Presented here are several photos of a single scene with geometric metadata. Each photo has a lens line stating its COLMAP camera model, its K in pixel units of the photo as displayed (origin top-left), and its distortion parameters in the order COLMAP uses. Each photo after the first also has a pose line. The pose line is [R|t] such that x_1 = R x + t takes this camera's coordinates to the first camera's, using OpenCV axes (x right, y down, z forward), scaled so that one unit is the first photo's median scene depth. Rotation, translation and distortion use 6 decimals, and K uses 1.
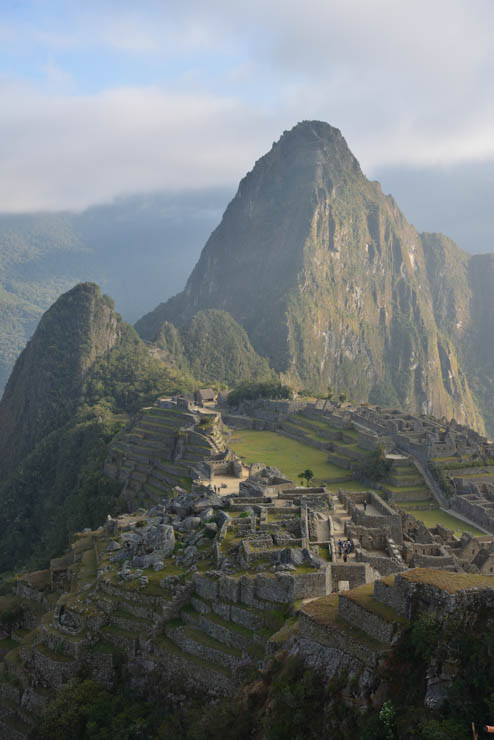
lens RADIAL K [[861.4, 0, 248.3], [0, 861.4, 365.7], [0, 0, 1]] dist [-0.020988, 0.000000]
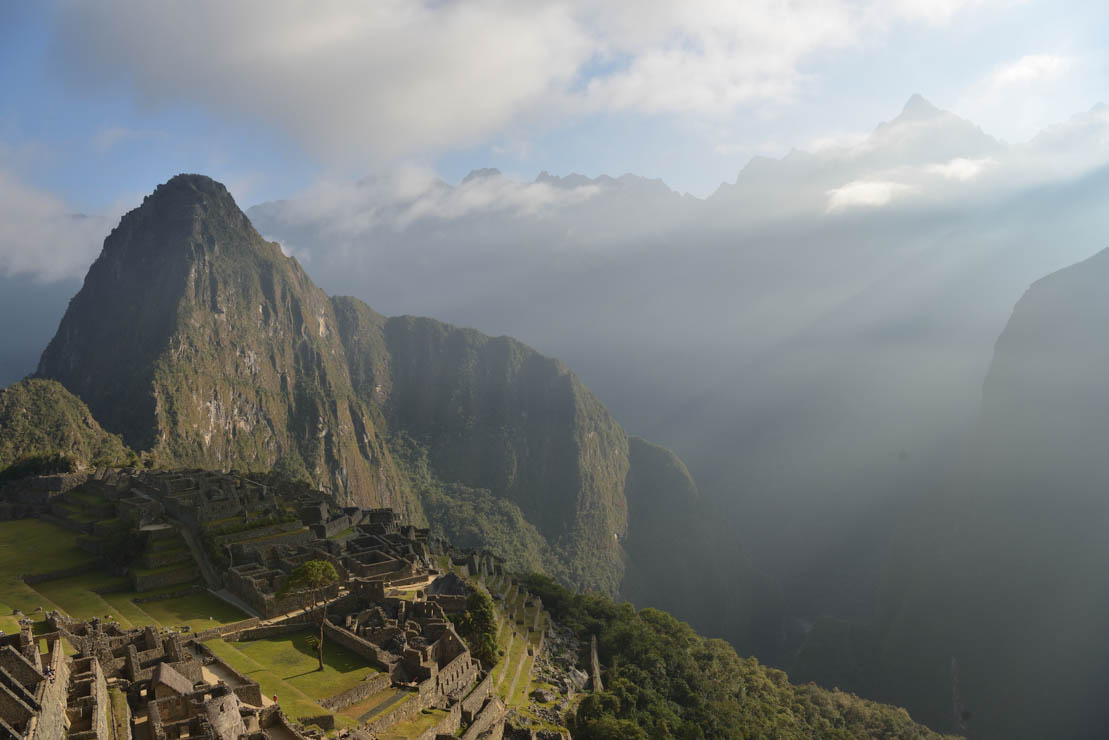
lens RADIAL K [[840.6, 0, 555.7], [0, 840.6, 367.2], [0, 0, 1]] dist [-0.025637, 0.007500]
pose [[0.914182, -0.063188, 0.400347, 0.068695], [0.098164, 0.992882, -0.067445, 0.017450], [-0.393236, 0.100957, 0.913878, 0.069728]]
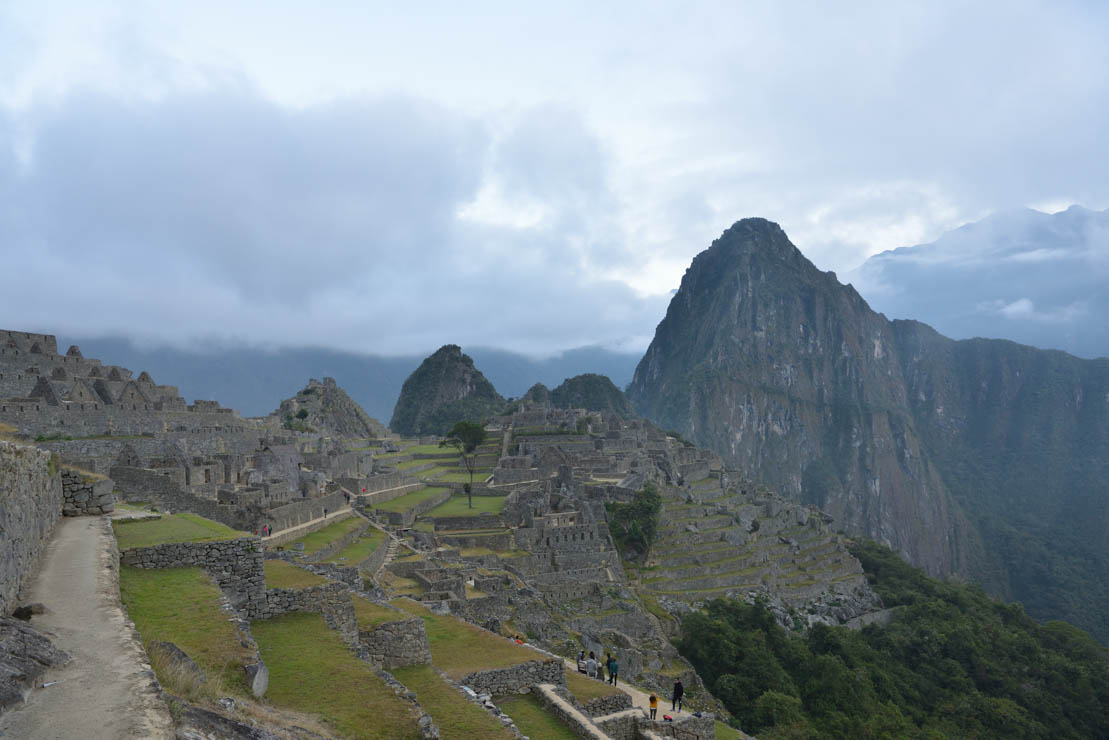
lens RADIAL K [[755.5, 0, 549.6], [0, 755.5, 370.8], [0, 0, 1]] dist [-0.008198, -0.003228]
pose [[0.938139, -0.047681, -0.342960, 0.175343], [-0.005468, 0.988310, -0.152362, 0.056495], [0.346215, 0.144812, 0.926911, 0.073656]]
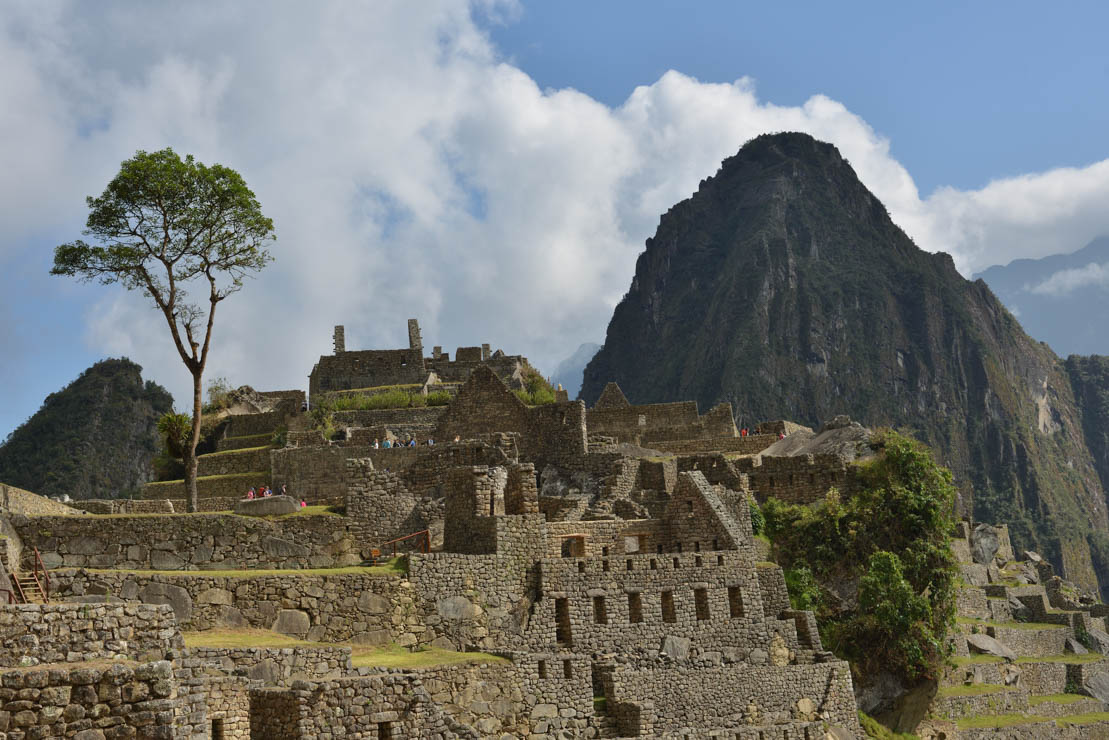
lens RADIAL K [[1546.6, 0, 553.7], [0, 1546.6, 365.4], [0, 0, 1]] dist [0.008276, 0.000000]
pose [[0.976209, -0.090826, -0.196894, 0.128465], [0.039708, 0.967570, -0.249461, 0.076384], [0.213167, 0.235708, 0.948157, 0.165599]]
